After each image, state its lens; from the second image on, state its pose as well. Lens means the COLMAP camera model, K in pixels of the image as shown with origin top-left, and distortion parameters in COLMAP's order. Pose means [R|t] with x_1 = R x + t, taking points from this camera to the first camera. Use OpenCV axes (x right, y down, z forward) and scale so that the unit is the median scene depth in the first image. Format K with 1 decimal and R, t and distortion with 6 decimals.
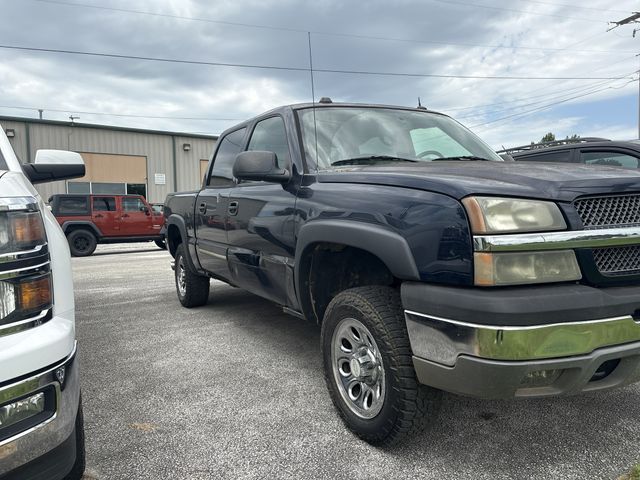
lens RADIAL K [[494.9, 0, 316.9], [0, 494.9, 240.4], [0, 0, 1]] dist [0.048822, -0.060625]
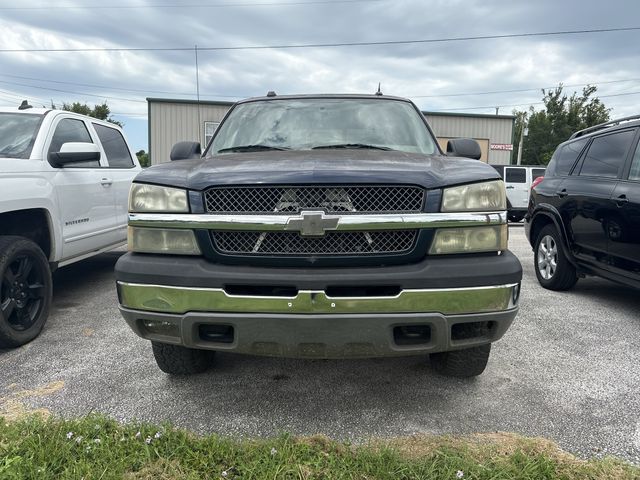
lens RADIAL K [[494.9, 0, 316.9], [0, 494.9, 240.4], [0, 0, 1]] dist [0.048822, -0.060625]
pose [[0.859033, 0.091500, -0.503677, 0.192595], [-0.068157, 0.995580, 0.064617, -0.007457], [0.507363, -0.021179, 0.861472, 0.015374]]
